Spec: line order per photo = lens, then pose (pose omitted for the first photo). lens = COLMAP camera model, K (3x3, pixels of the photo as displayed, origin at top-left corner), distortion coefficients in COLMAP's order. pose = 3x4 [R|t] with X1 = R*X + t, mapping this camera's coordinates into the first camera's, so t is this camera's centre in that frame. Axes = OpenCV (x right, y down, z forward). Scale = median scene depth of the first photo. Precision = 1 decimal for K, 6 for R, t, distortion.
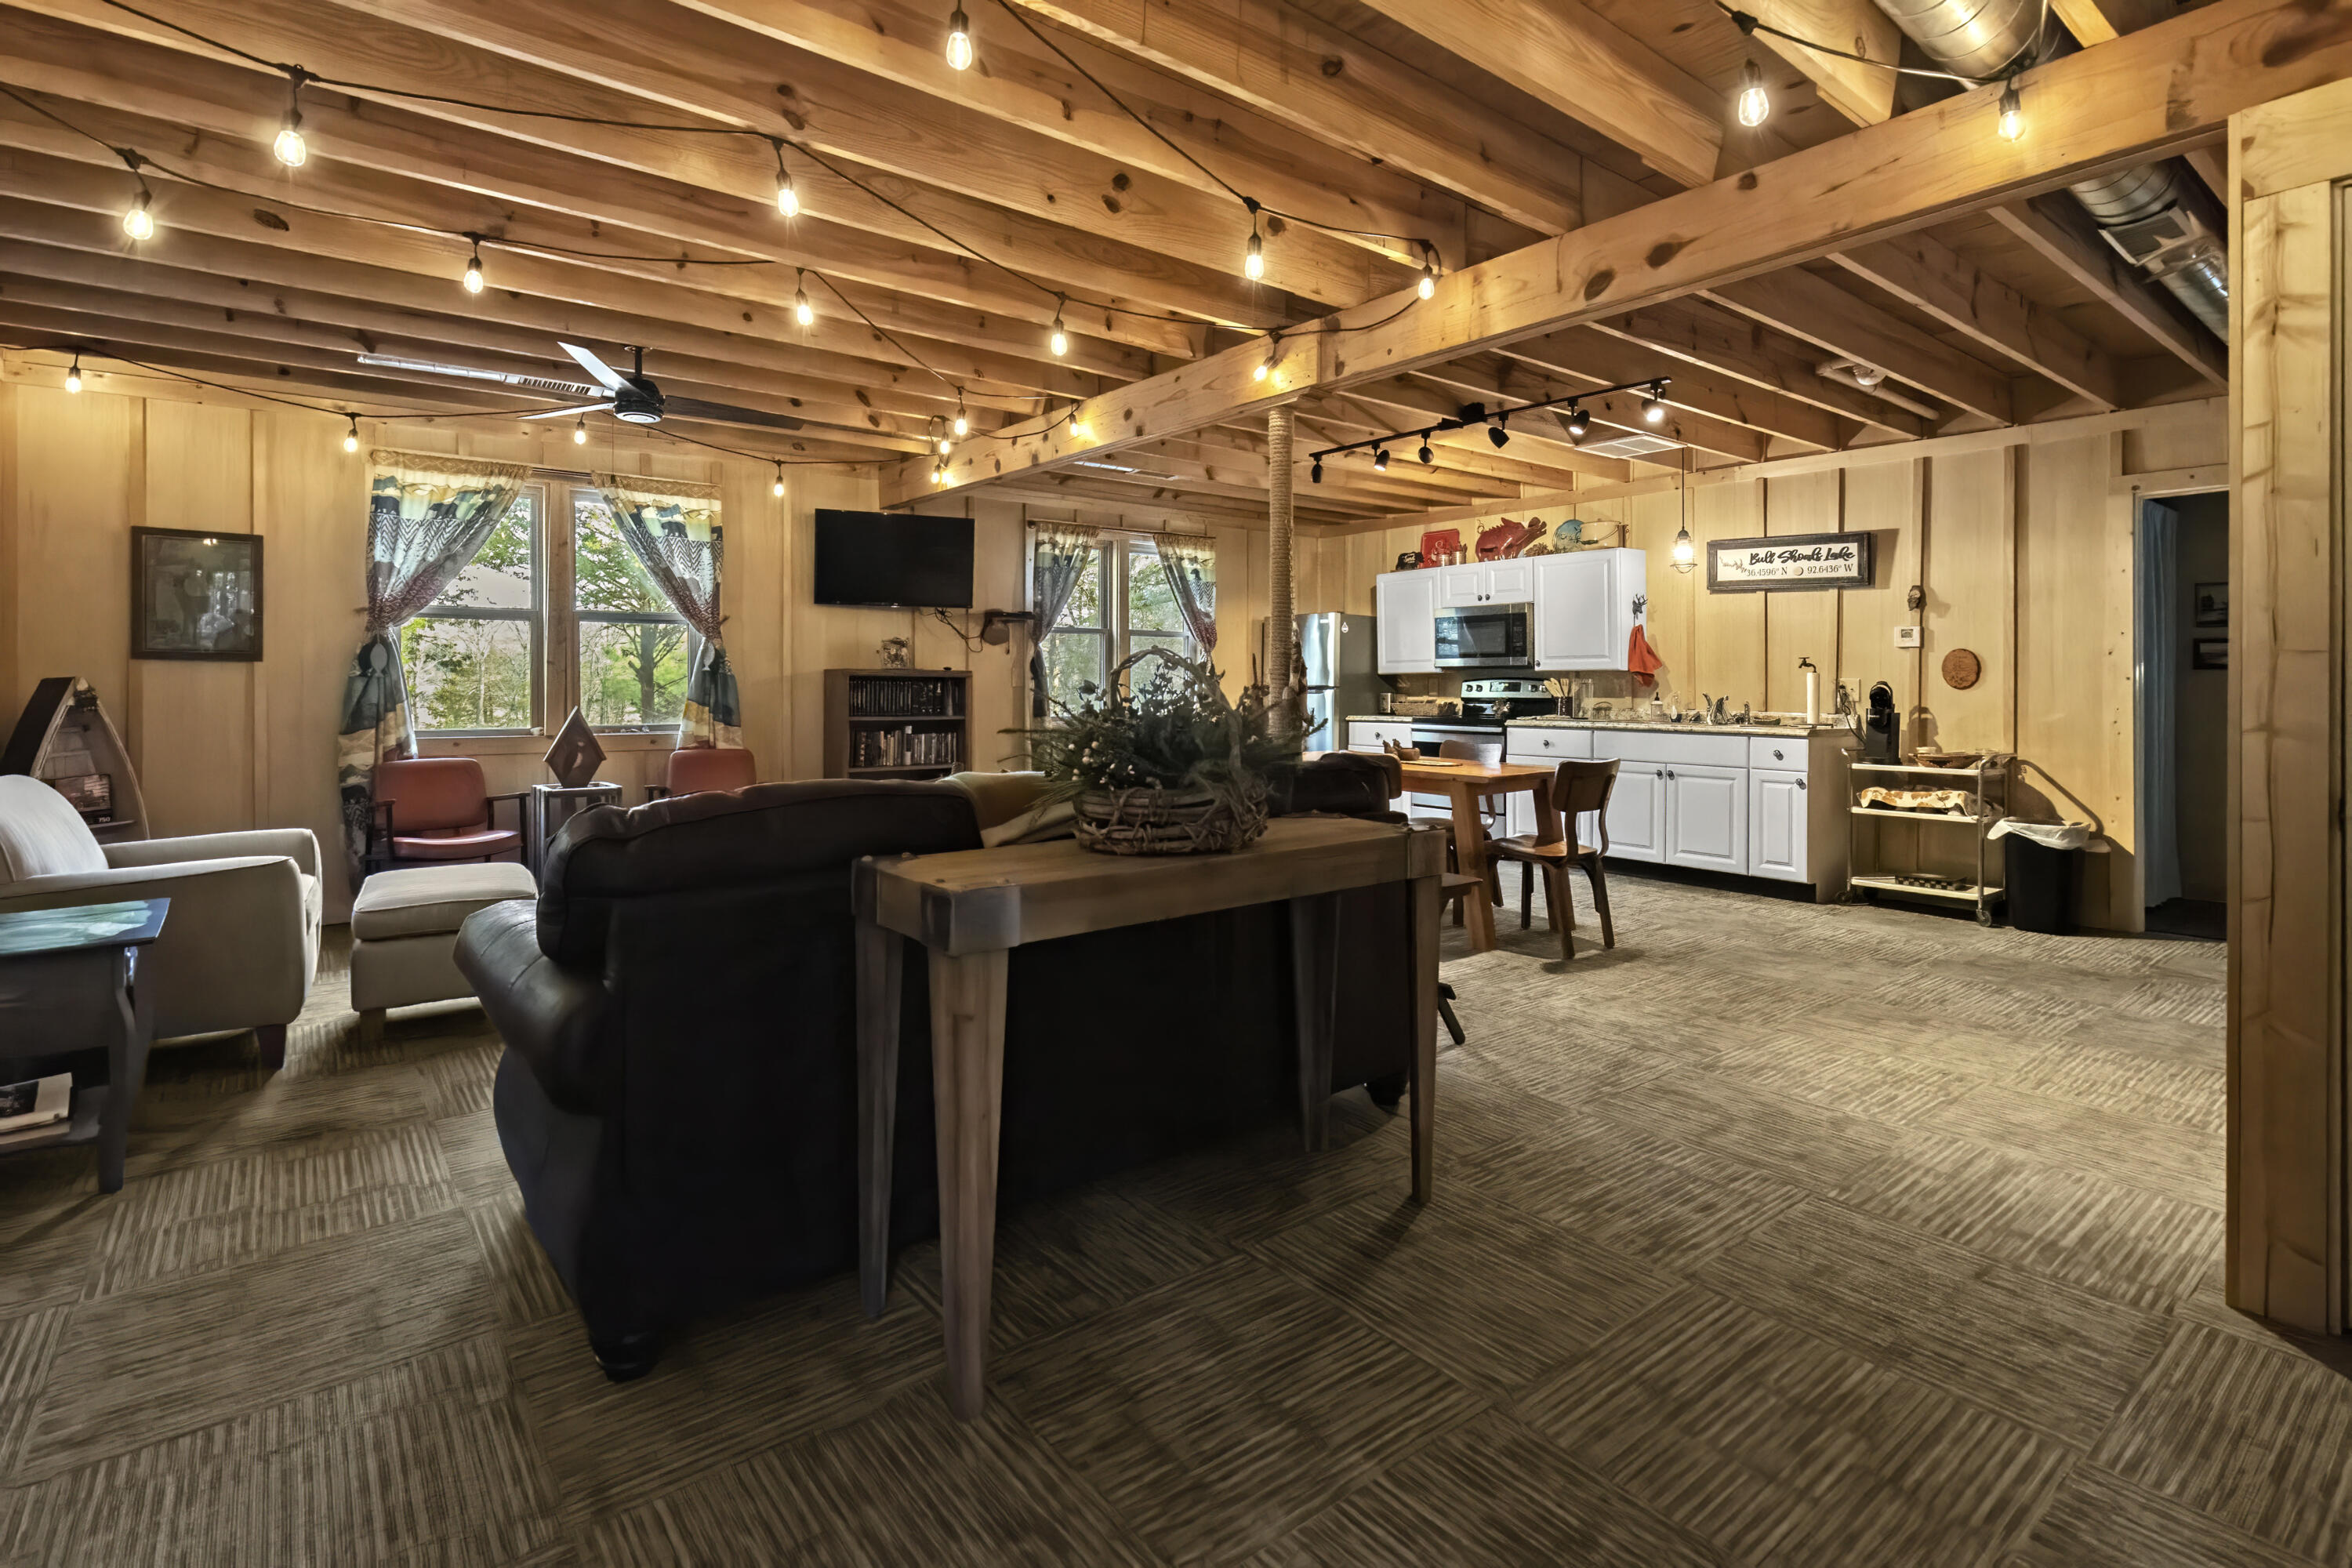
lens RADIAL K [[1110.6, 0, 1180.8], [0, 1110.6, 683.7], [0, 0, 1]] dist [-0.002105, -0.000414]
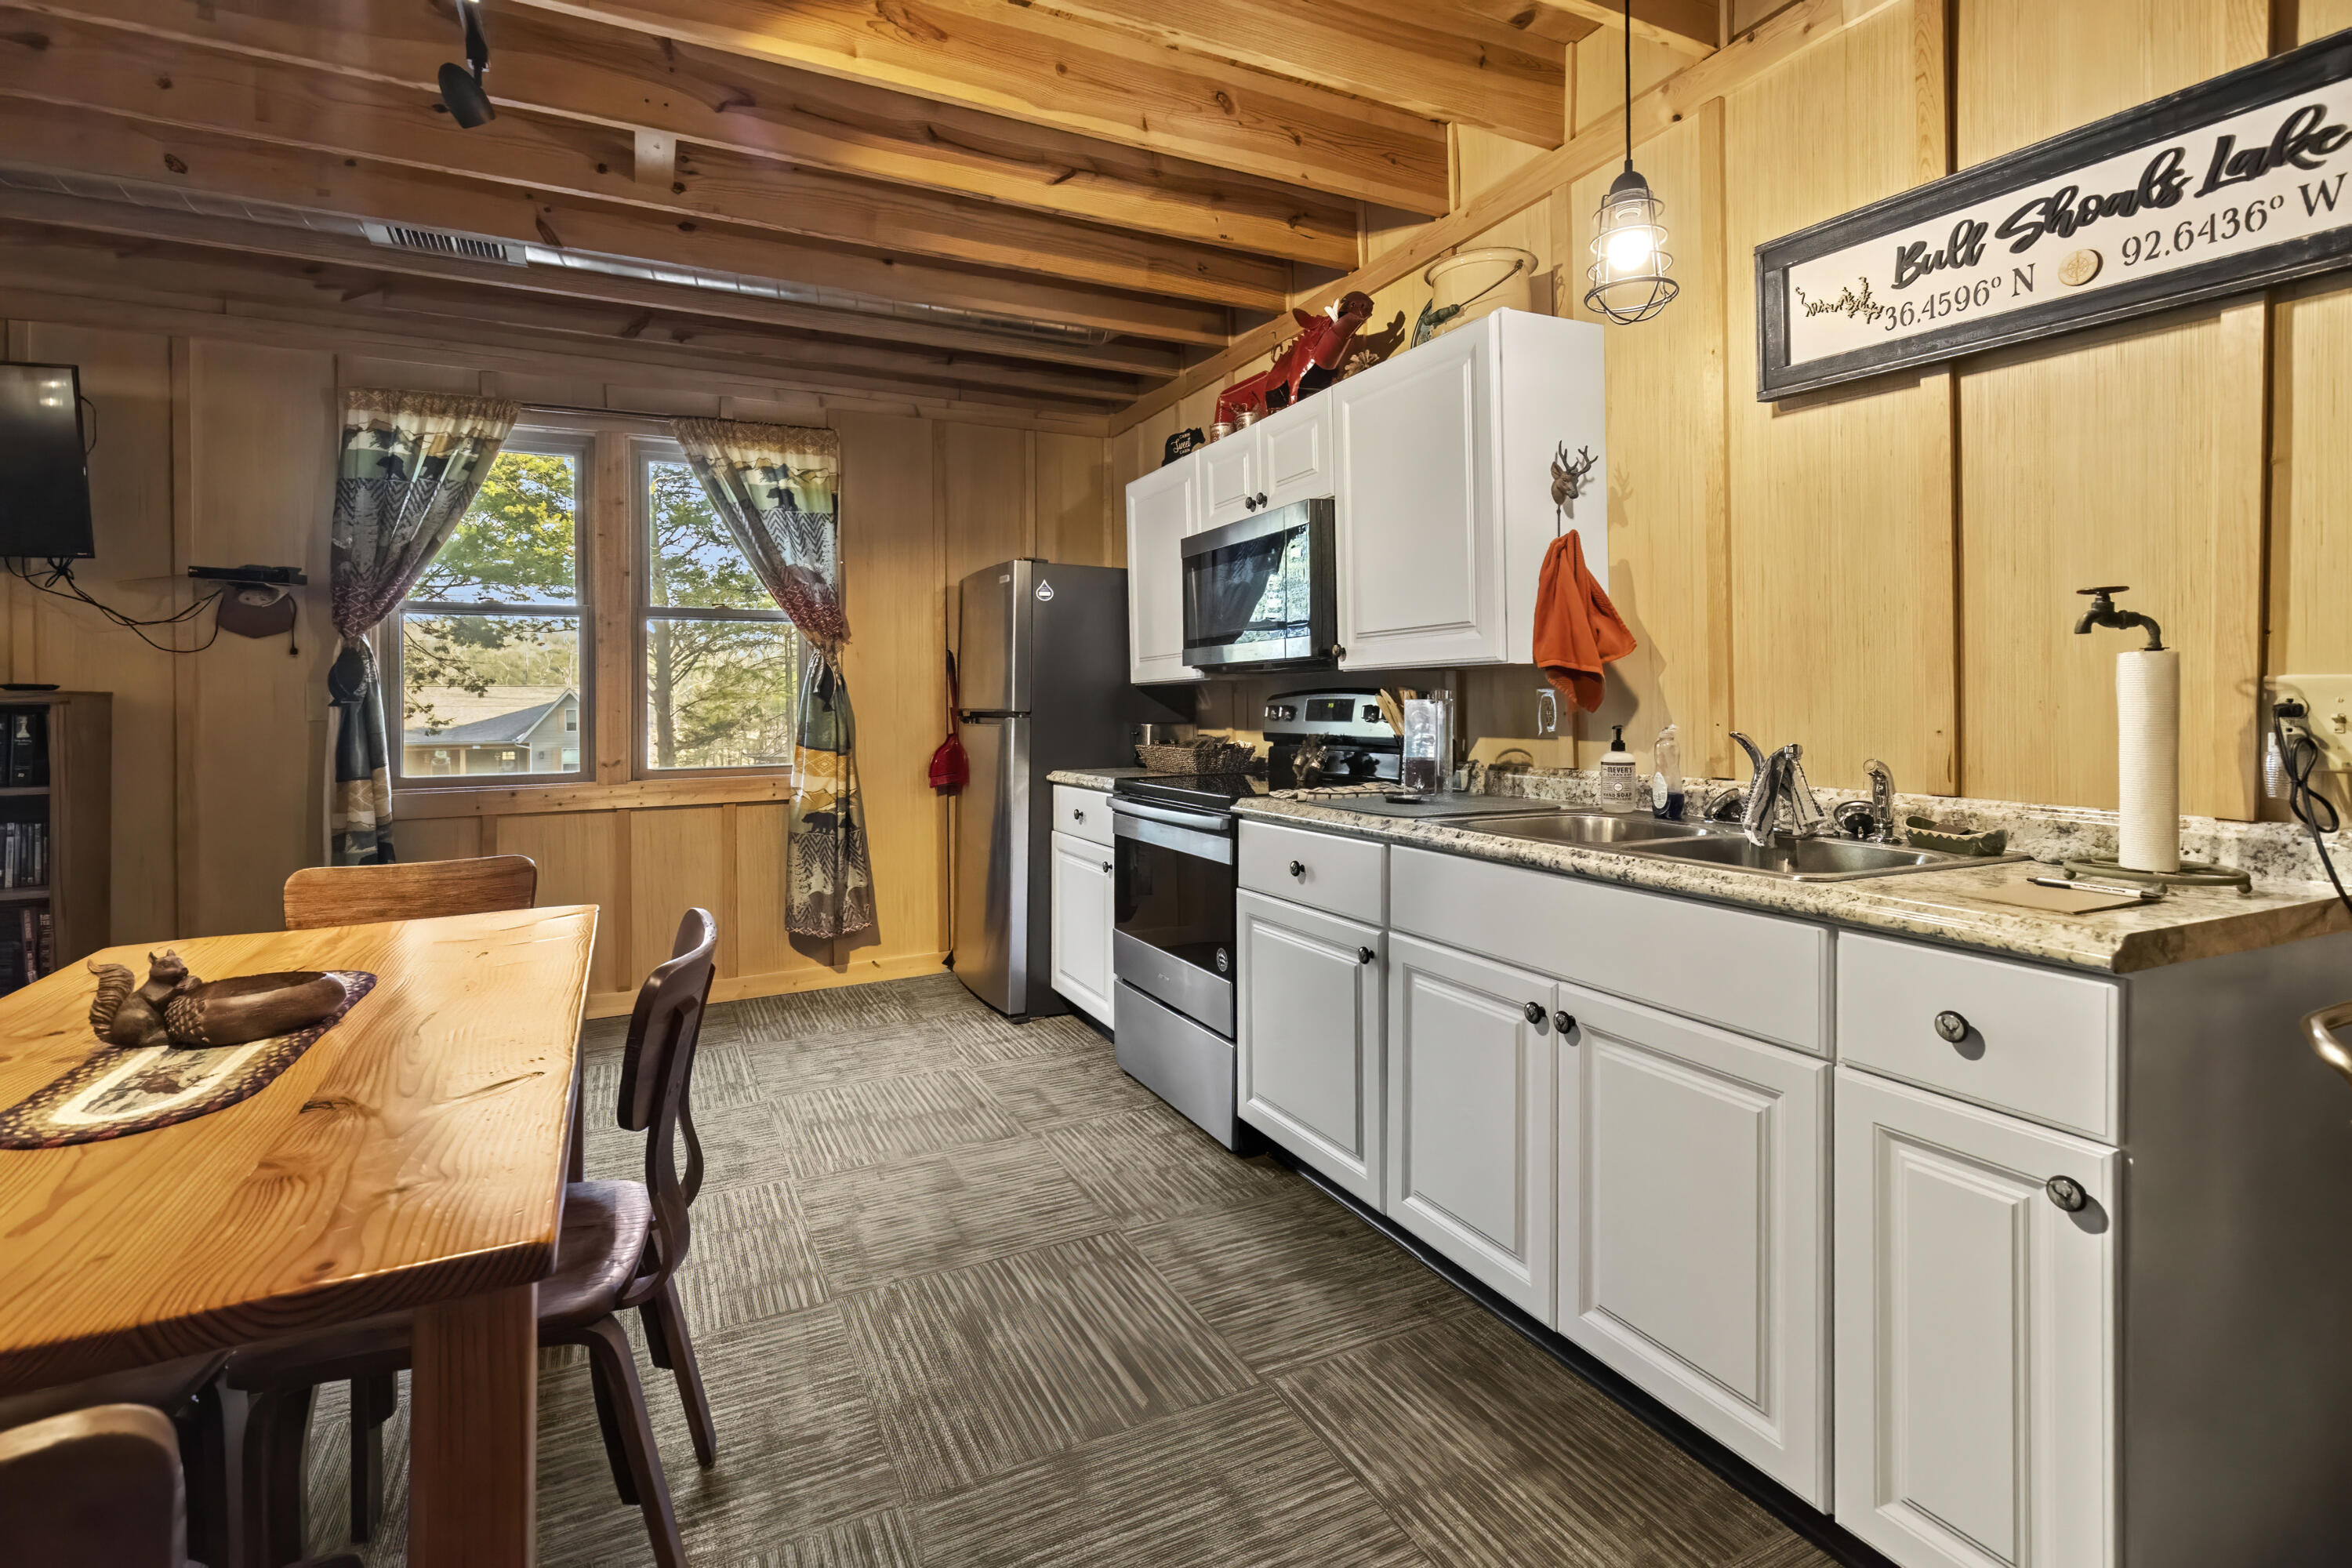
lens RADIAL K [[1110.6, 0, 1175.5], [0, 1110.6, 709.6], [0, 0, 1]] dist [-0.002105, -0.000414]
pose [[0.978779, -0.009531, -0.204695, 0.377969], [0.011442, 0.999901, 0.008154, -0.001788], [0.204597, -0.010323, 0.978792, 0.661171]]
